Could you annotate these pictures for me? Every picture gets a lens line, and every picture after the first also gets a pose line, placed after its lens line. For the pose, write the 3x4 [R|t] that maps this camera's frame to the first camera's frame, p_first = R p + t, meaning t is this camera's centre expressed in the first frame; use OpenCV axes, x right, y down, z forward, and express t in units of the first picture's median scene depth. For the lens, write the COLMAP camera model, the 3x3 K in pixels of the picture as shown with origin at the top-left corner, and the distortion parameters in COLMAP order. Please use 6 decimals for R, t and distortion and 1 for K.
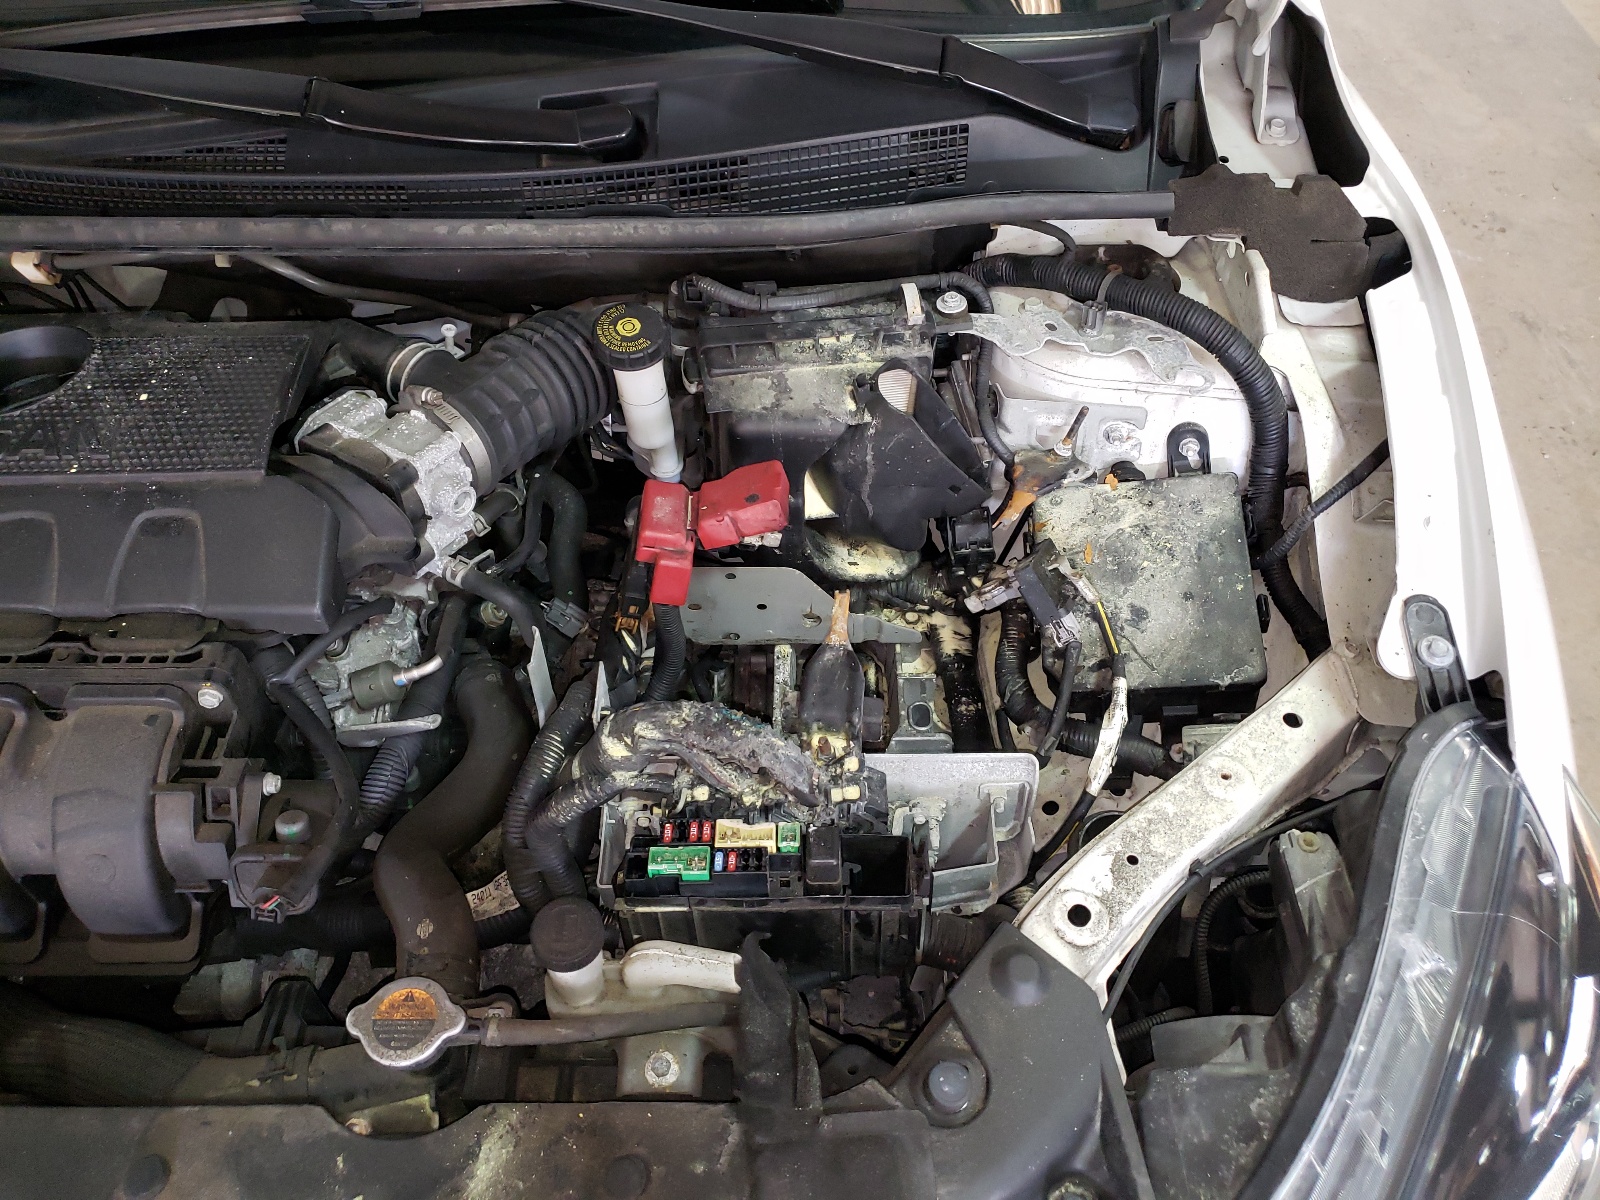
lens RADIAL K [[1384.9, 0, 800.0], [0, 1384.9, 600.0], [0, 0, 1]] dist [0.167323, -0.340346]
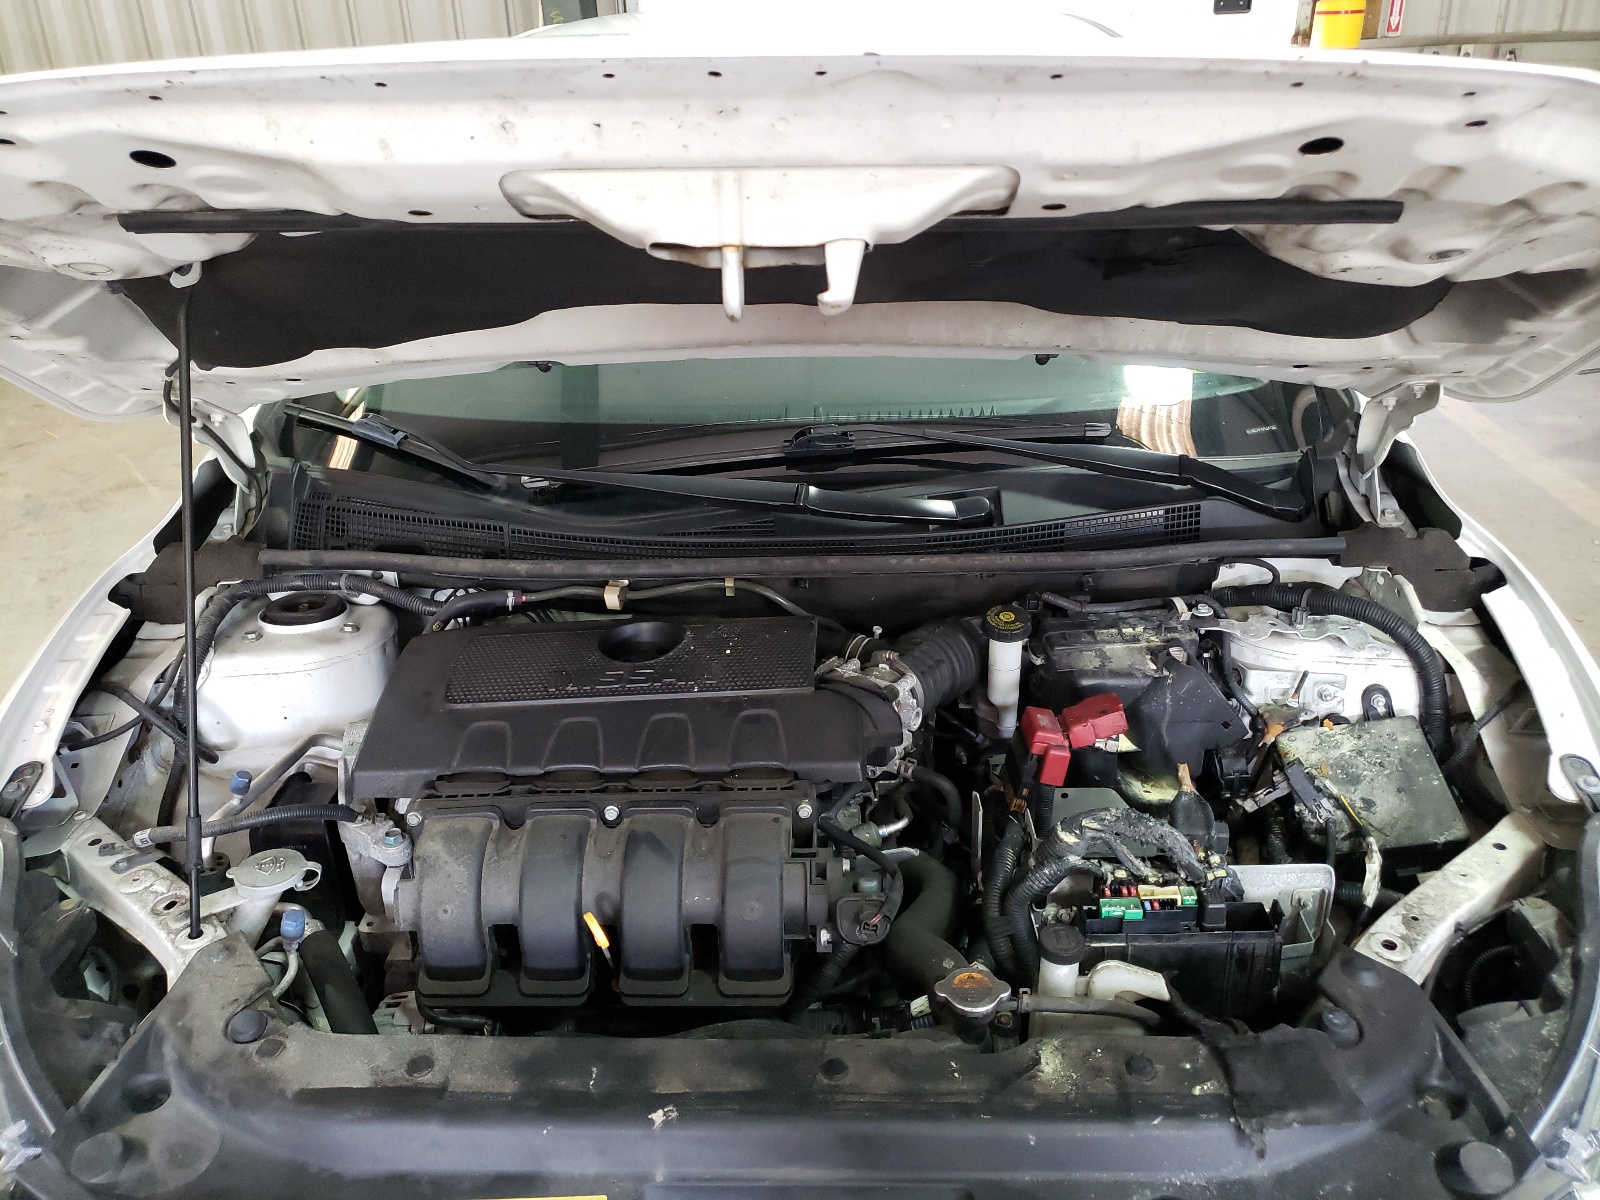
lens RADIAL K [[1388.7, 0, 800.0], [0, 1388.7, 600.0], [0, 0, 1]] dist [0.041264, -0.005729]
pose [[0.999800, -0.018428, -0.007809, -0.325484], [0.014274, 0.930054, -0.367147, 0.334243], [0.014028, 0.366962, 0.930130, -0.419745]]
